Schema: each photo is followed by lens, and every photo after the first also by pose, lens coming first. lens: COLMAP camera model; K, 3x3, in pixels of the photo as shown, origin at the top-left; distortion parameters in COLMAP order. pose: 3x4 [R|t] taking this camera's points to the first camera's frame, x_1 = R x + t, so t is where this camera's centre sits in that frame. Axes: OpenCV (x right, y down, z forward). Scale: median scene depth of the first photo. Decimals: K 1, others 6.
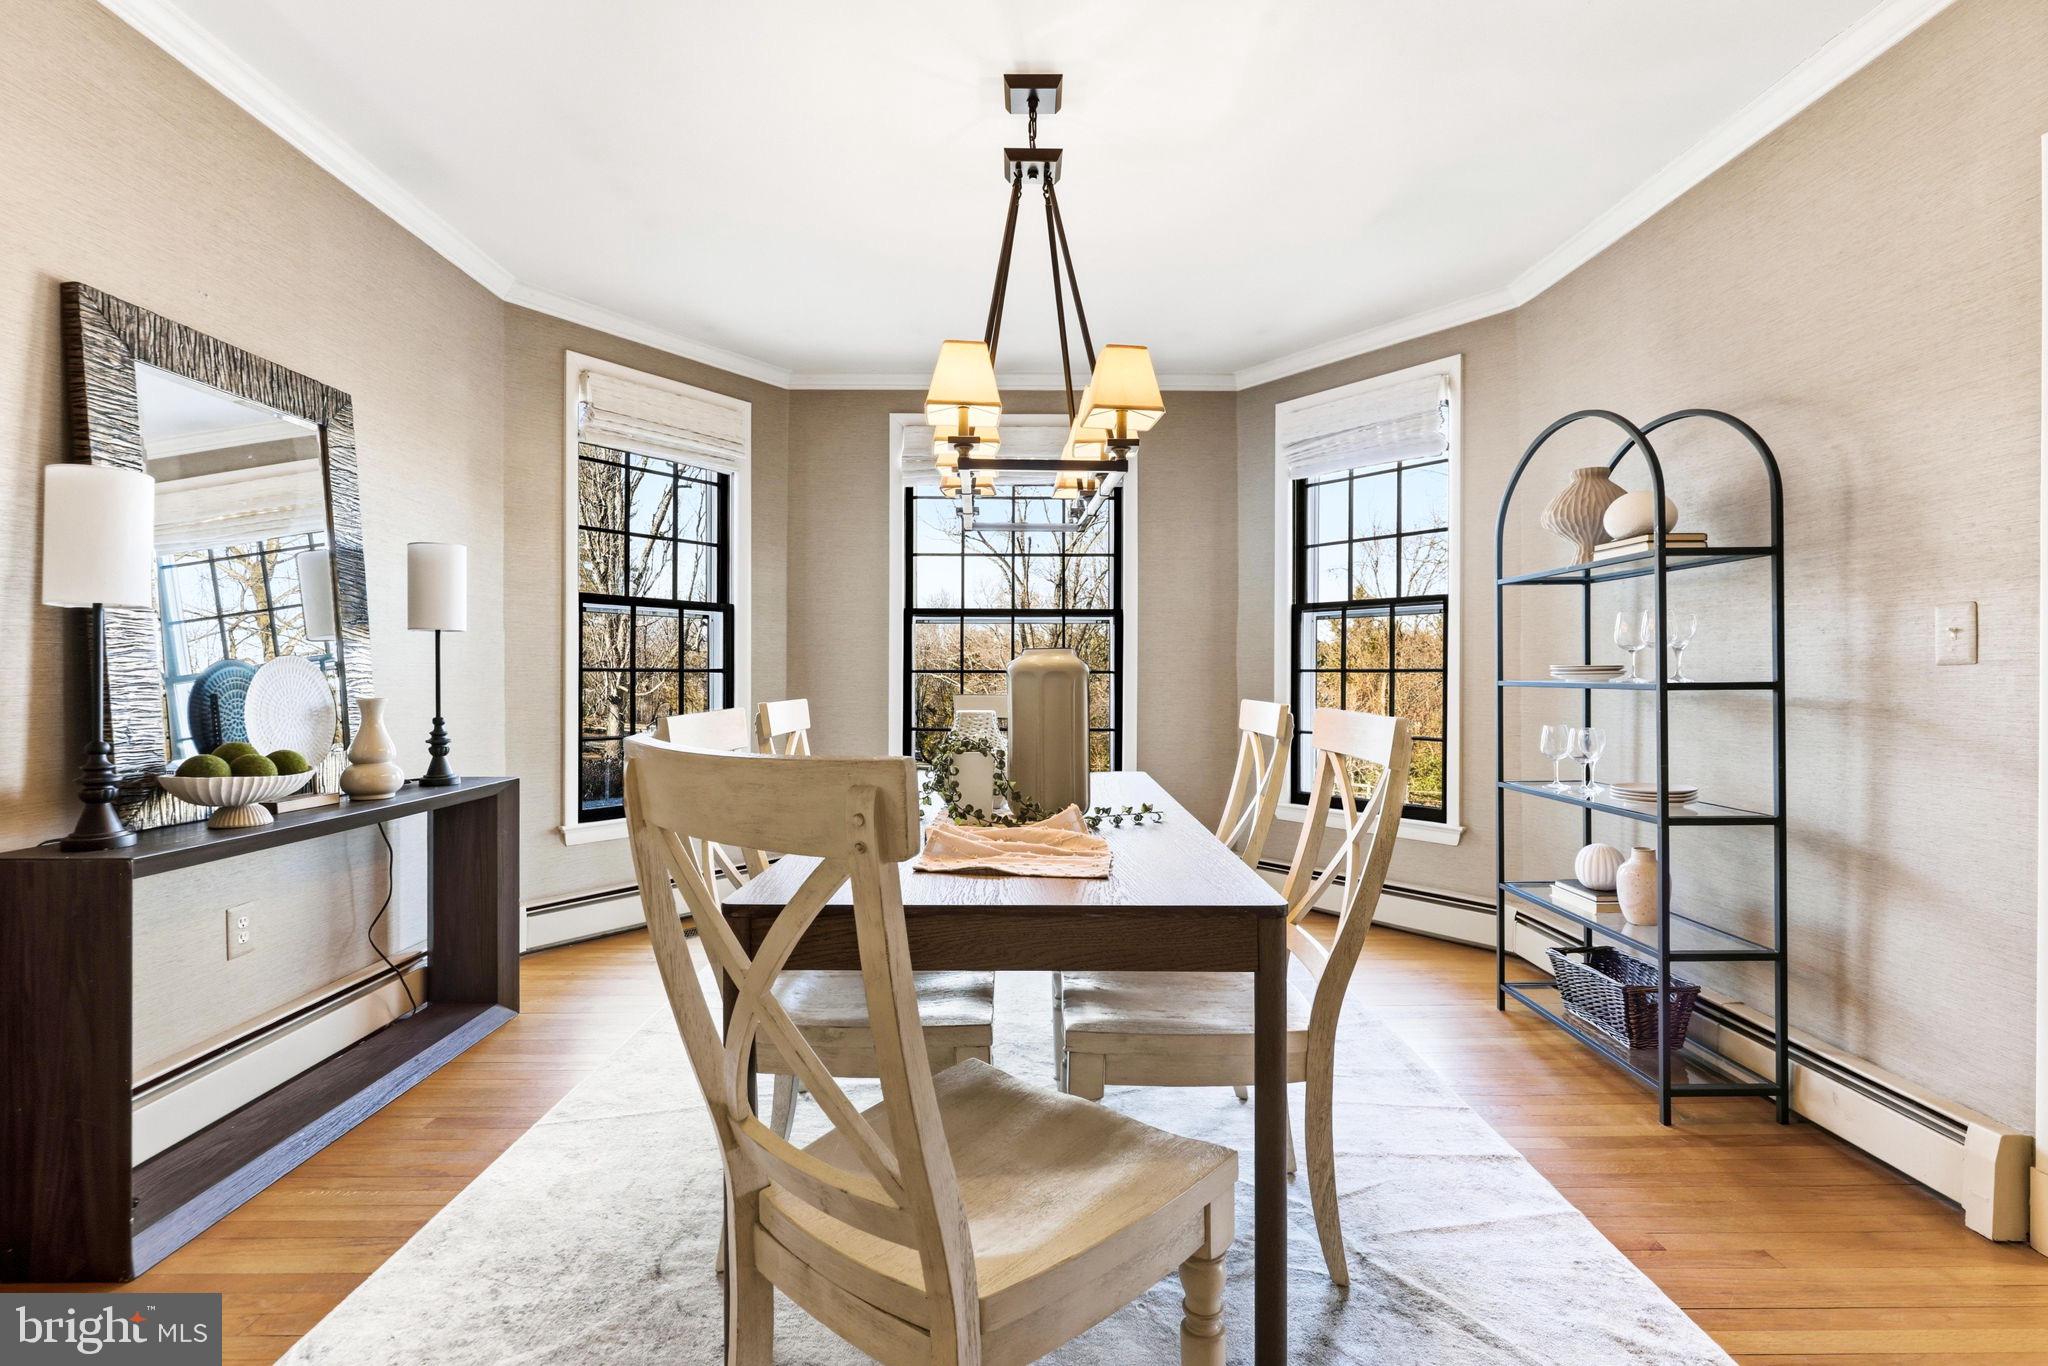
lens RADIAL K [[987.7, 0, 1024.0], [0, 987.7, 683.0], [0, 0, 1]] dist [0.017146, -0.000275]
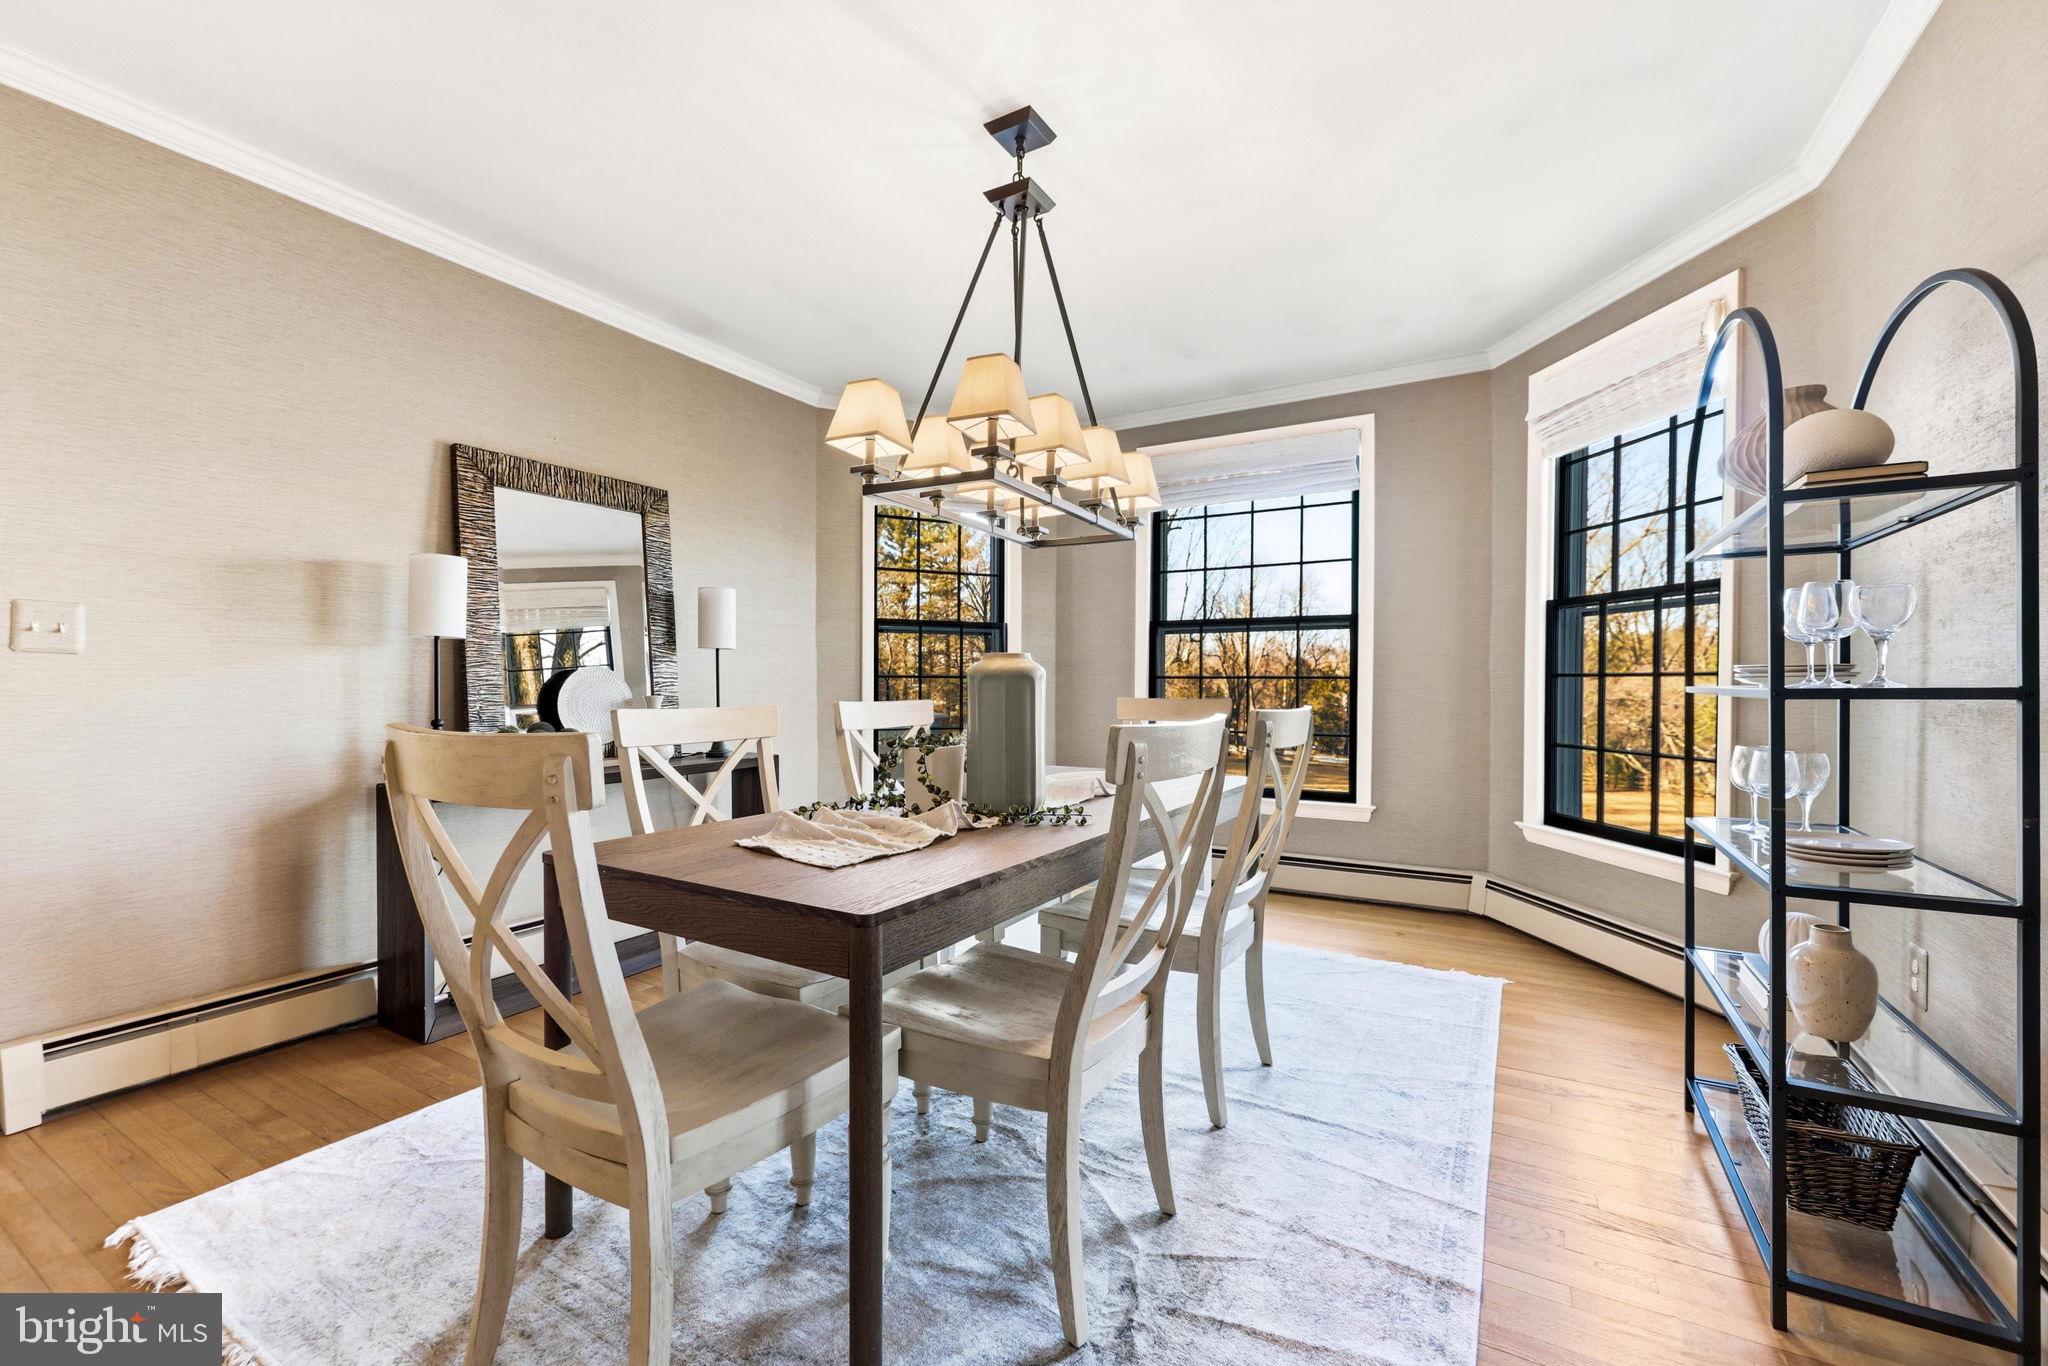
lens RADIAL K [[837.6, 0, 1021.7], [0, 837.6, 693.9], [0, 0, 1]] dist [0.013756, -0.000021]
pose [[0.864073, 0.006223, -0.503328, 0.446402], [-0.003418, 0.999973, 0.006495, 0.001566], [0.503355, -0.003891, 0.864071, 0.210101]]
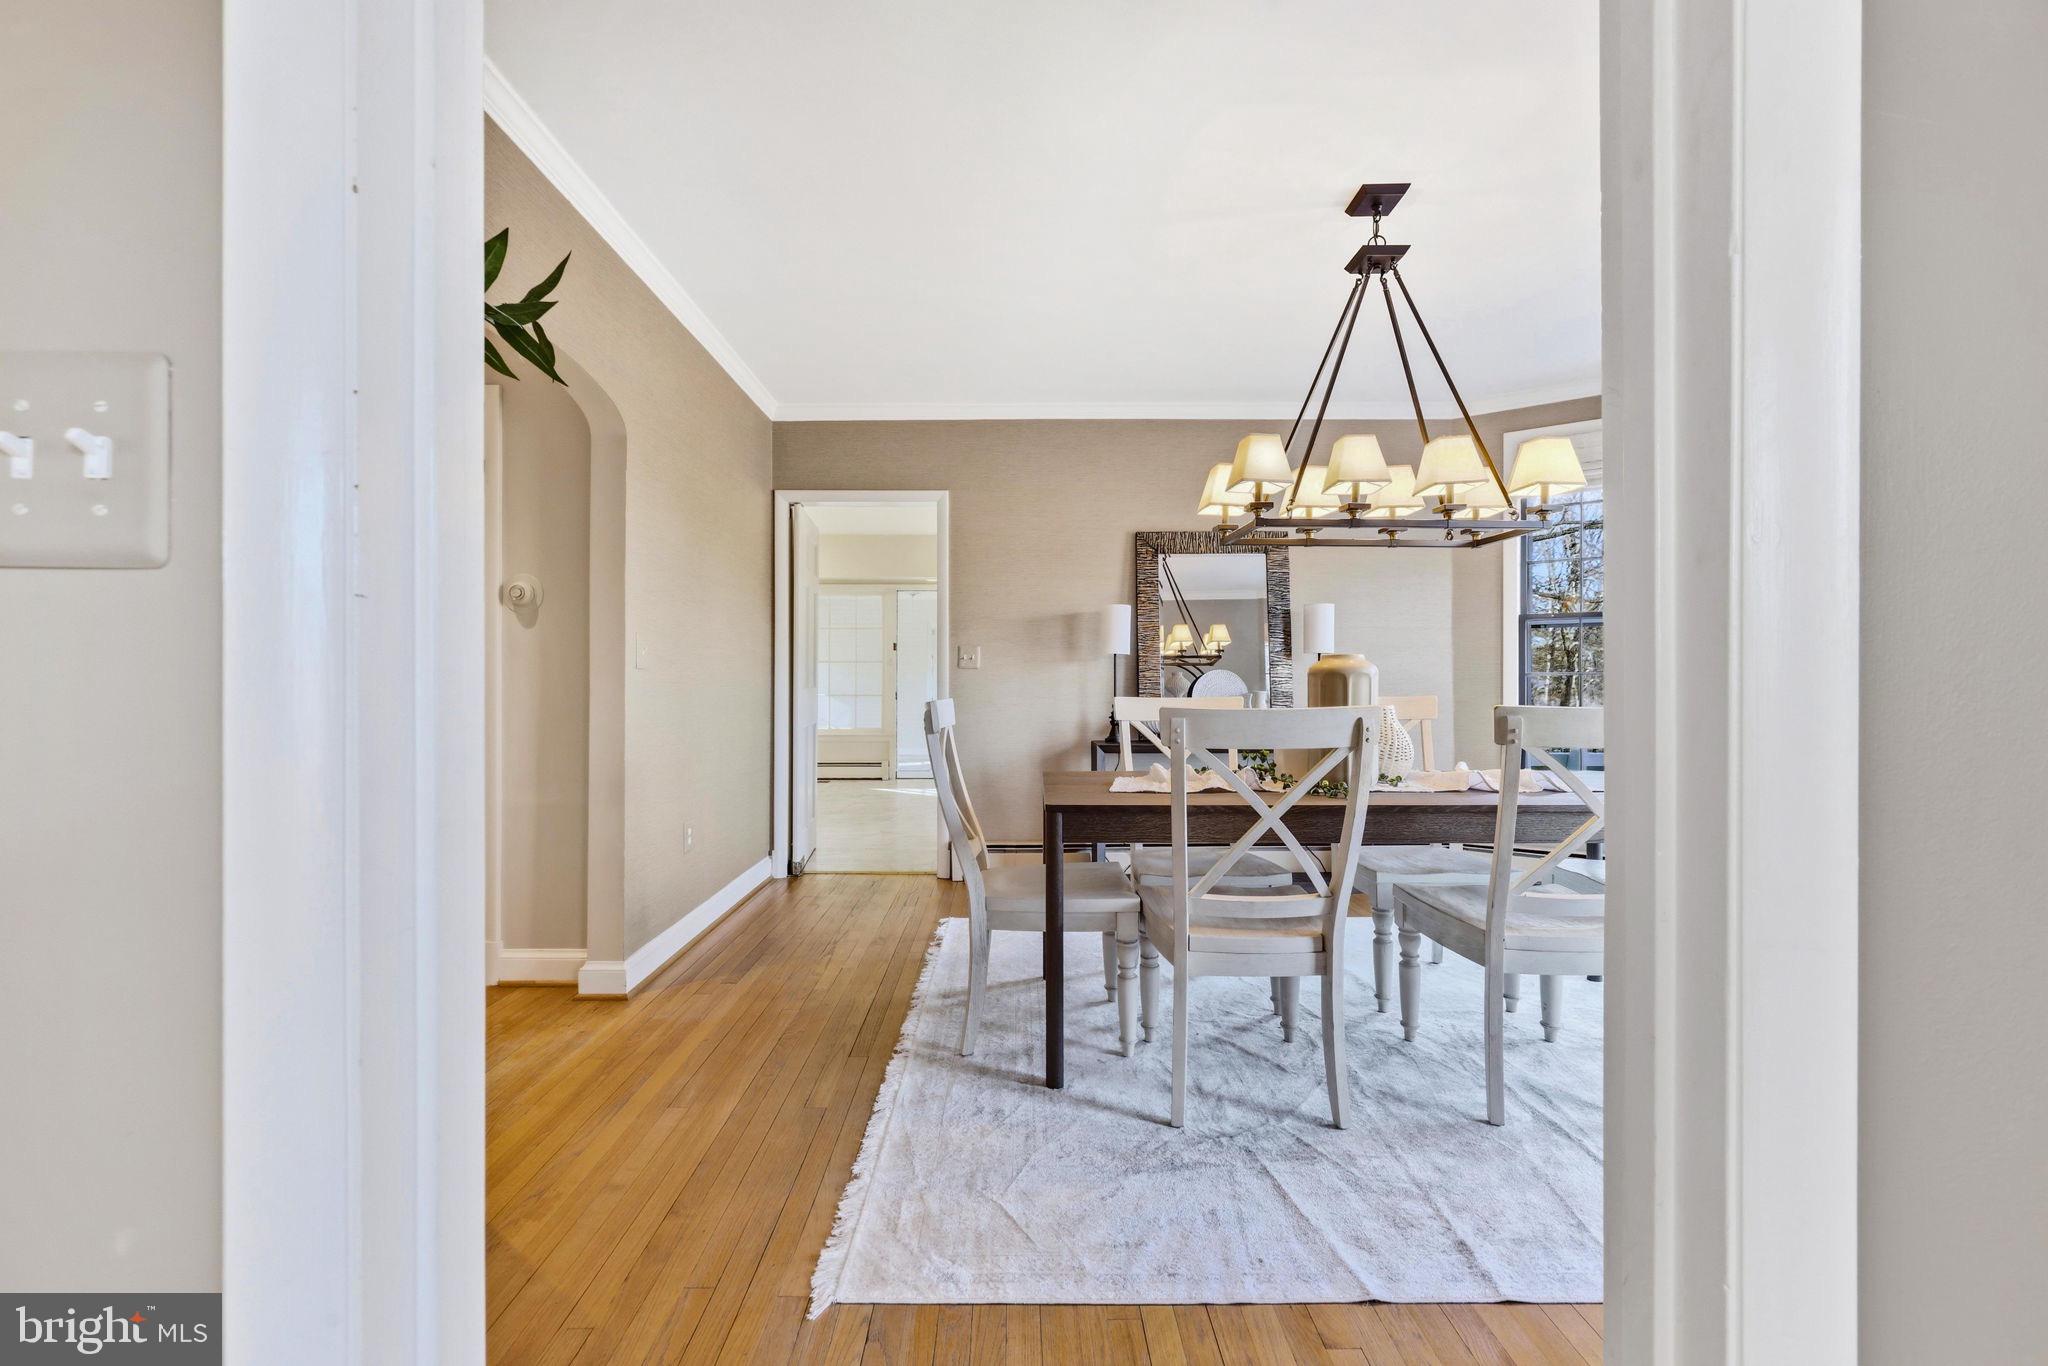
lens RADIAL K [[826.9, 0, 1021.3], [0, 826.9, 679.0], [0, 0, 1]] dist [0.000623, 0.000096]
pose [[0.015325, -0.009007, -0.999842, 0.969813], [-0.005311, 0.999945, -0.009090, 0.007932], [0.999868, 0.005450, 0.015277, 0.524271]]
